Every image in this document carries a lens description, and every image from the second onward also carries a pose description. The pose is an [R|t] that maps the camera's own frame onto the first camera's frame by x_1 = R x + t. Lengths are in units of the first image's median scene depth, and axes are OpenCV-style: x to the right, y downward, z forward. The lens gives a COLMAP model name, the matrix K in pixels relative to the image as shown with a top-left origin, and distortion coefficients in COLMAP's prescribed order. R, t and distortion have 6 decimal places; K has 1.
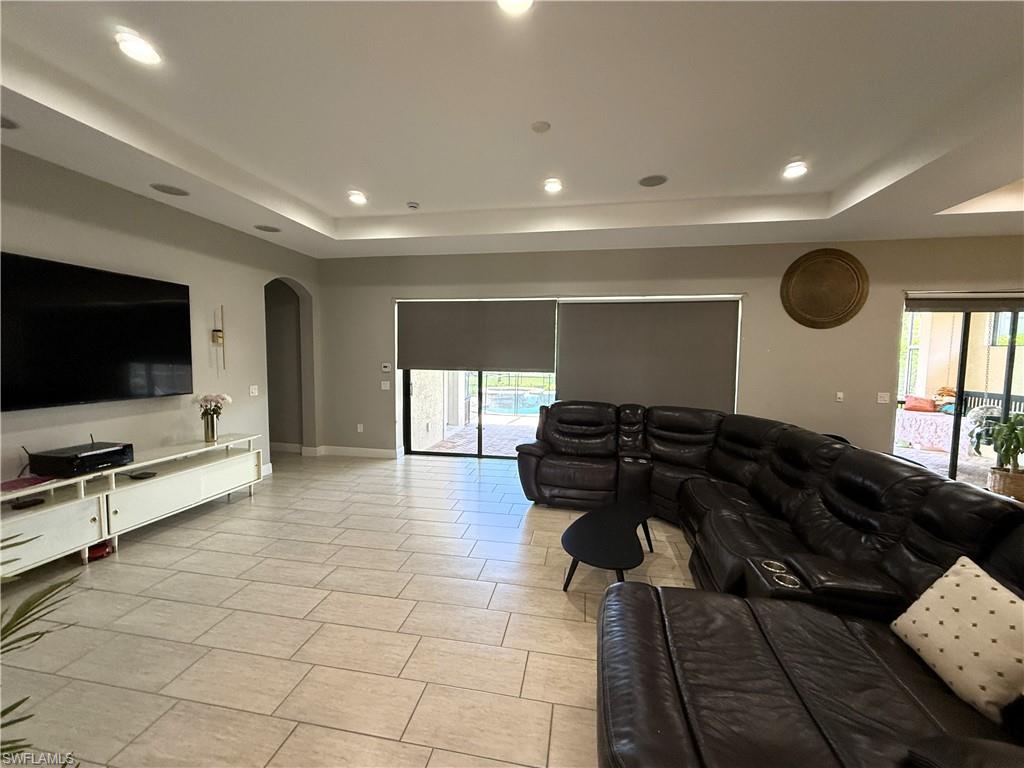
lens RADIAL K [[408.0, 0, 512.3], [0, 408.0, 379.6], [0, 0, 1]] dist [0.001297, 0.000099]
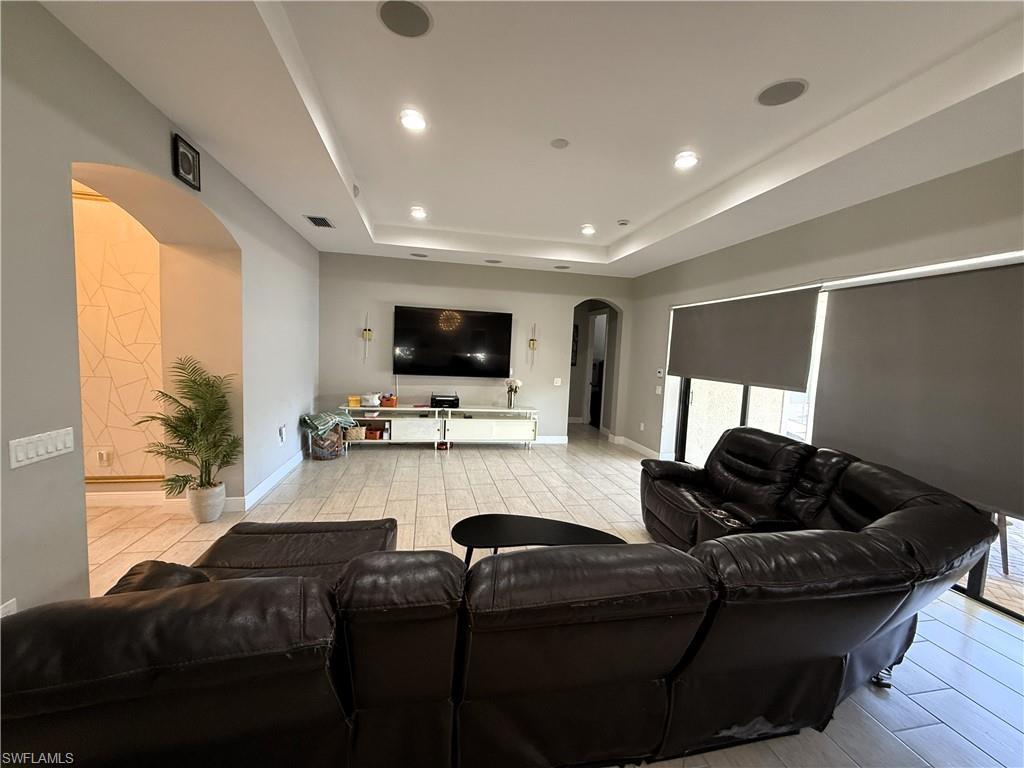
lens RADIAL K [[408.0, 0, 509.7], [0, 408.0, 384.6], [0, 0, 1]] dist [0.001297, 0.000099]
pose [[0.385285, 0.086562, -0.918729, 0.744169], [-0.097789, 0.993815, 0.052627, -0.026167], [0.917602, 0.069565, 0.391367, 0.358790]]
